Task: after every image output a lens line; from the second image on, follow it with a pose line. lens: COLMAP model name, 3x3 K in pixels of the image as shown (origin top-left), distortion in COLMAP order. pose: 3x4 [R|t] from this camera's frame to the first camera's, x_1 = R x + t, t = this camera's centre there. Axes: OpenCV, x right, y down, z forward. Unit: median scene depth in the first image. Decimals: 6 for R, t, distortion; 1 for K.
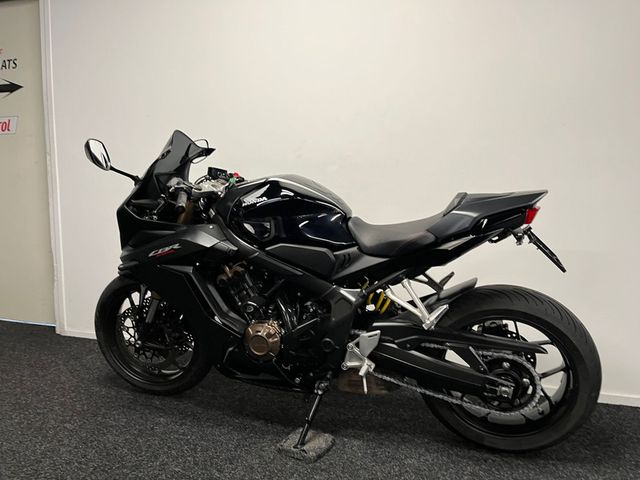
lens RADIAL K [[476.9, 0, 322.6], [0, 476.9, 246.9], [0, 0, 1]] dist [0.070360, -0.085333]
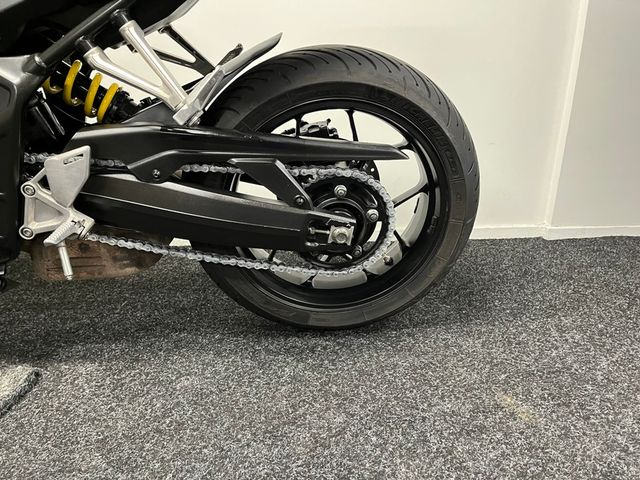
lens RADIAL K [[476.9, 0, 322.6], [0, 476.9, 246.9], [0, 0, 1]] dist [0.070360, -0.085333]
pose [[0.924374, -0.135939, 0.356446, 0.149382], [0.043532, 0.965841, 0.255453, 0.160325], [-0.378996, -0.220617, 0.898716, 0.476421]]
